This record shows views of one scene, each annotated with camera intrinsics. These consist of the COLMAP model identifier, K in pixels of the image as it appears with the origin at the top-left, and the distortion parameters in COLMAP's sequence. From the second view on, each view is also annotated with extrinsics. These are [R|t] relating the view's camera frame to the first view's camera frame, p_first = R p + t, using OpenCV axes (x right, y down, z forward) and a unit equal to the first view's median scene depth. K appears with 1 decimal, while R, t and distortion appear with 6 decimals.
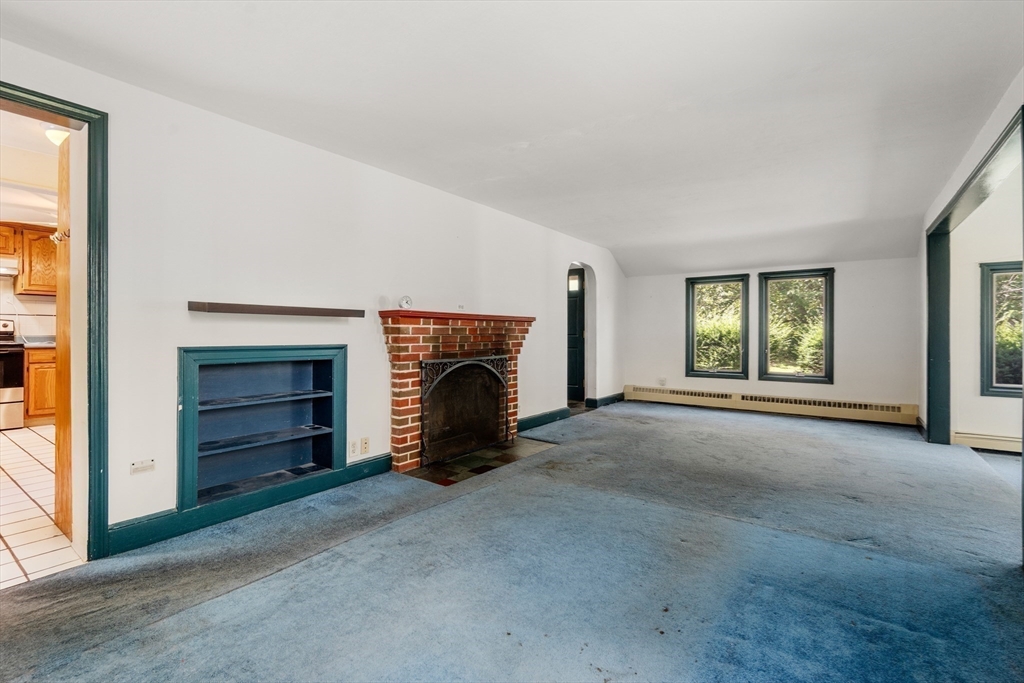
lens RADIAL K [[464.7, 0, 510.4], [0, 464.7, 335.1], [0, 0, 1]] dist [-0.003904, 0.000841]
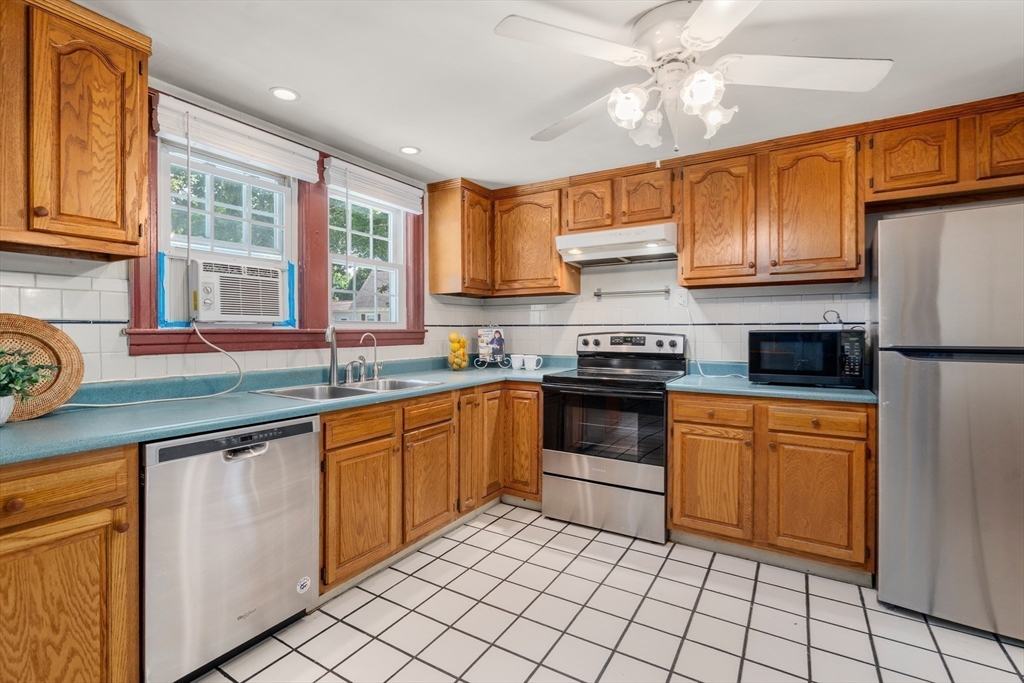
lens RADIAL K [[464.7, 0, 508.7], [0, 464.7, 333.2], [0, 0, 1]] dist [-0.003904, 0.000841]
pose [[0.073906, -0.000510, -0.997265, -0.528786], [0.003889, 0.999992, -0.000223, -0.035443], [0.997258, -0.003862, 0.073907, 0.761801]]
